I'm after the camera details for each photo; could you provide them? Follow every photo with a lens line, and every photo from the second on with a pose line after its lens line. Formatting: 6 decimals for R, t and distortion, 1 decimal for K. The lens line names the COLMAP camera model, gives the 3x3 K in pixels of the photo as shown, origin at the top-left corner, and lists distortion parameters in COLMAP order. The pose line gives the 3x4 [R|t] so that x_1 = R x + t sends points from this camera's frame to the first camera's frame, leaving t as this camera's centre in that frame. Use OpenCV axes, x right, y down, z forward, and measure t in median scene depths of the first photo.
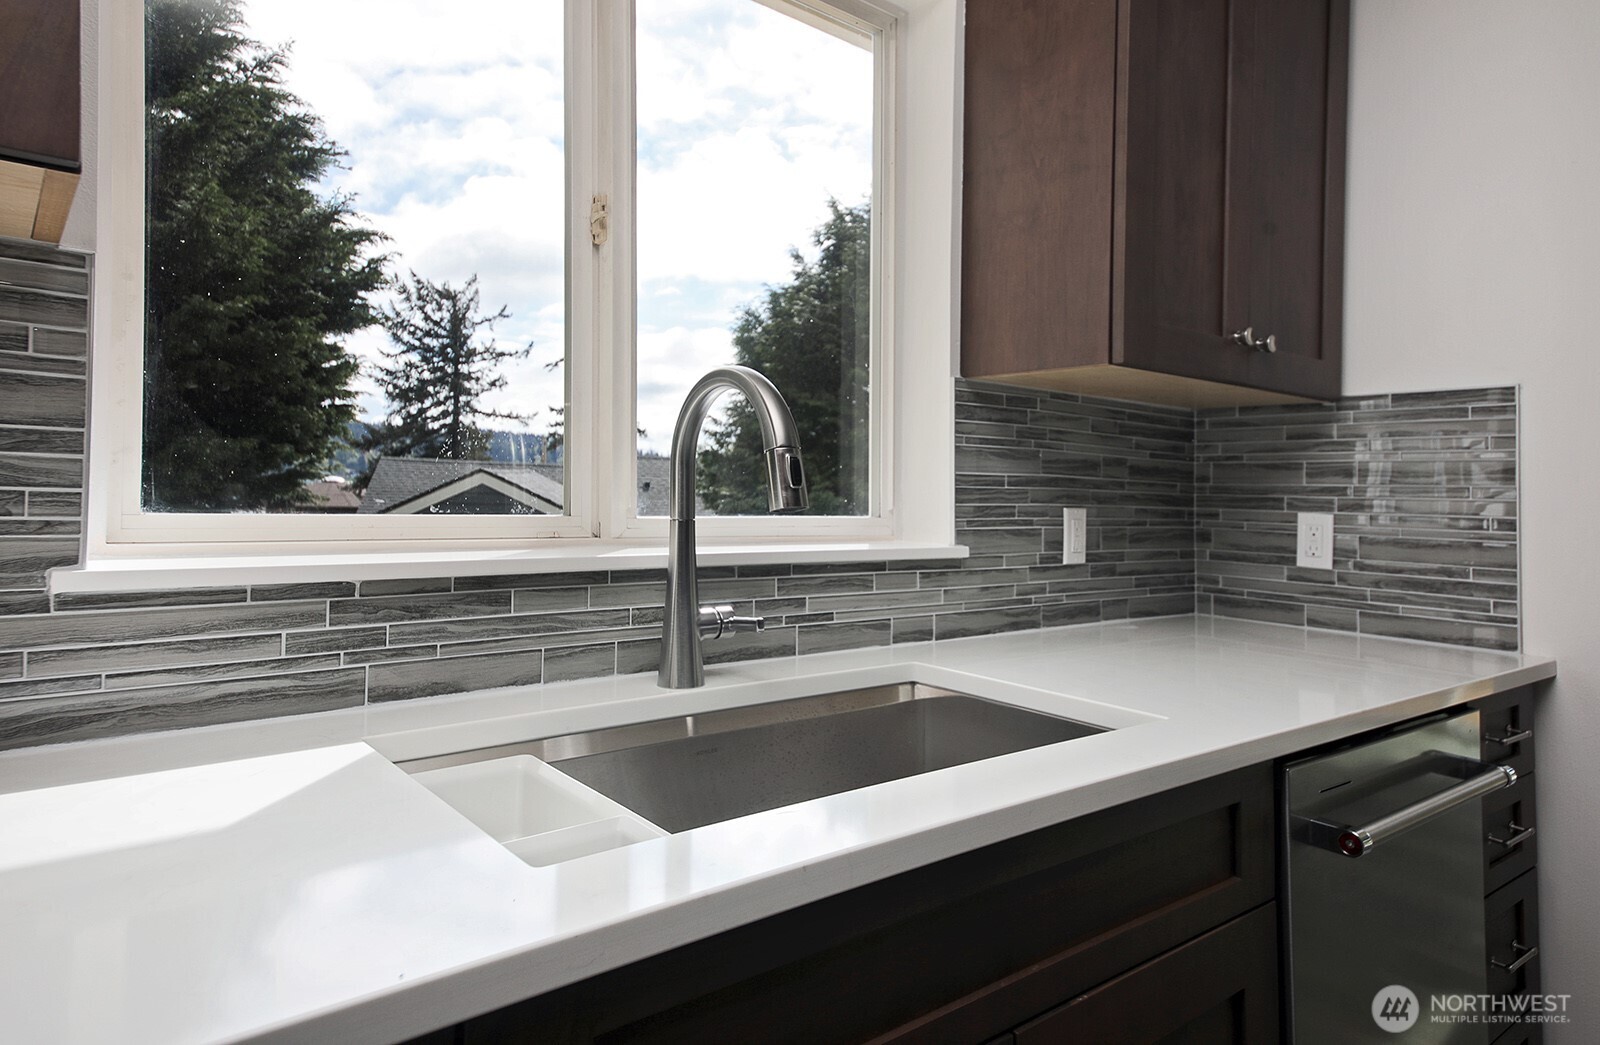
lens RADIAL K [[968.8, 0, 802.1], [0, 968.8, 468.8], [0, 0, 1]] dist [0.089758, -0.041509]
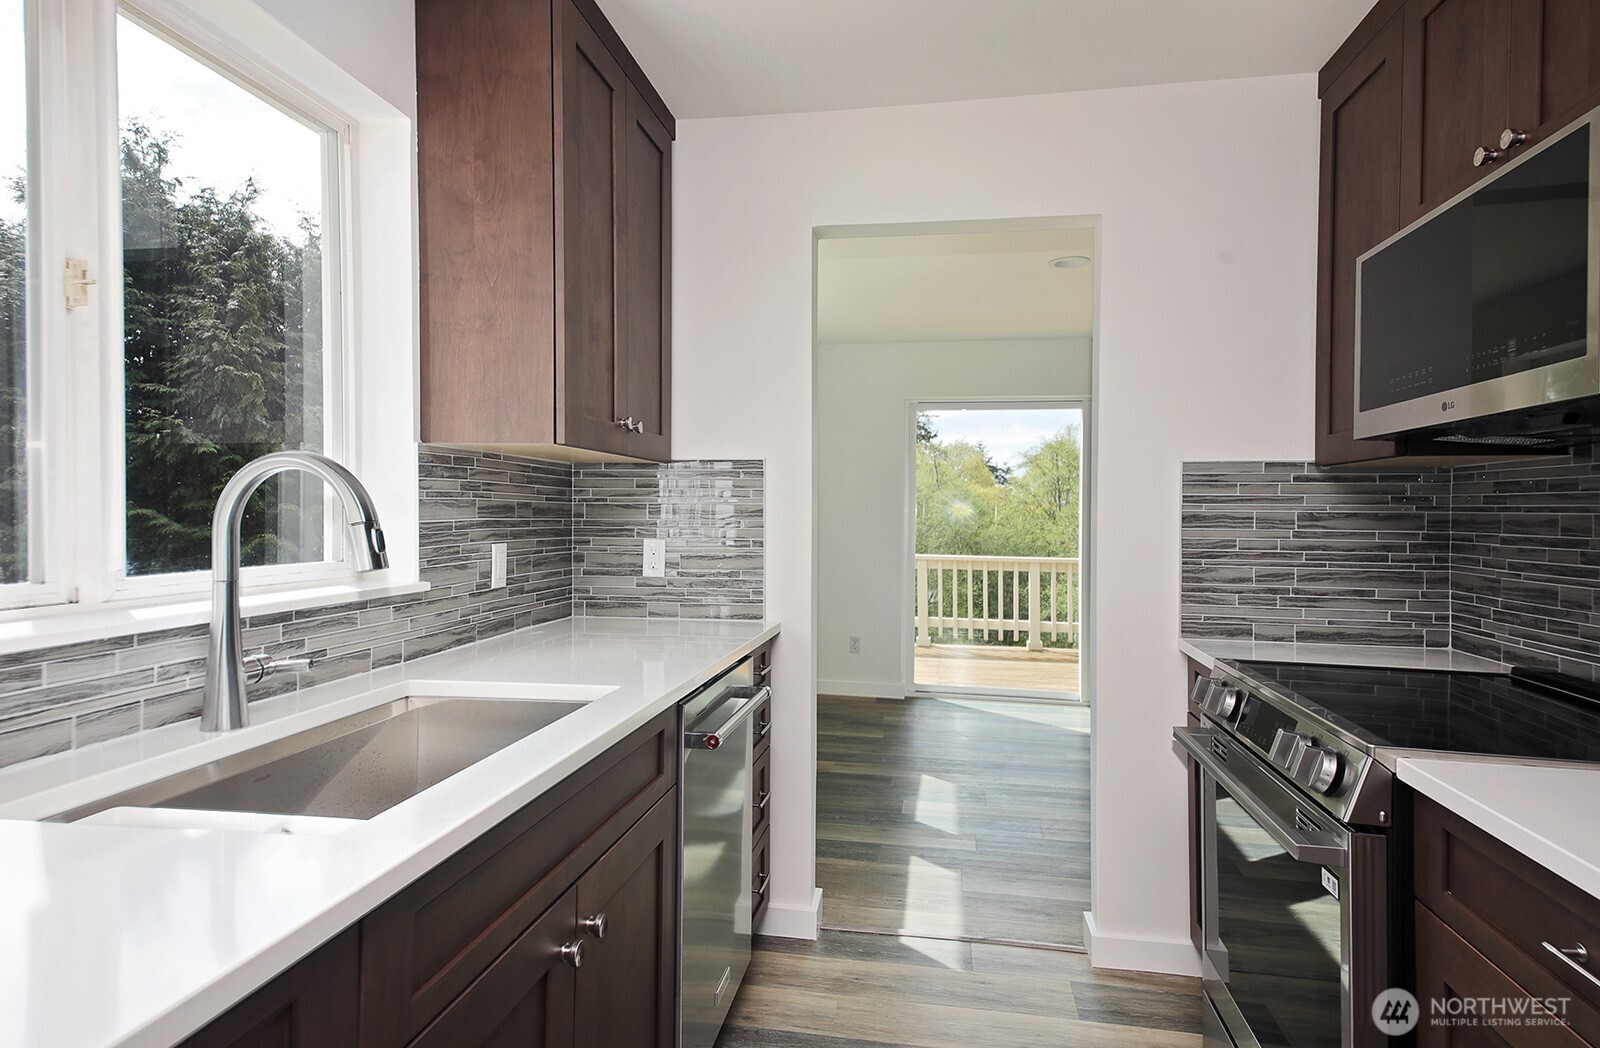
lens RADIAL K [[968.8, 0, 802.1], [0, 968.8, 470.3], [0, 0, 1]] dist [0.089758, -0.041509]
pose [[0.745761, 0.007371, 0.666172, -0.293954], [-0.007011, 0.999970, -0.003216, -0.057603], [-0.666176, -0.002272, 0.745791, -0.226241]]
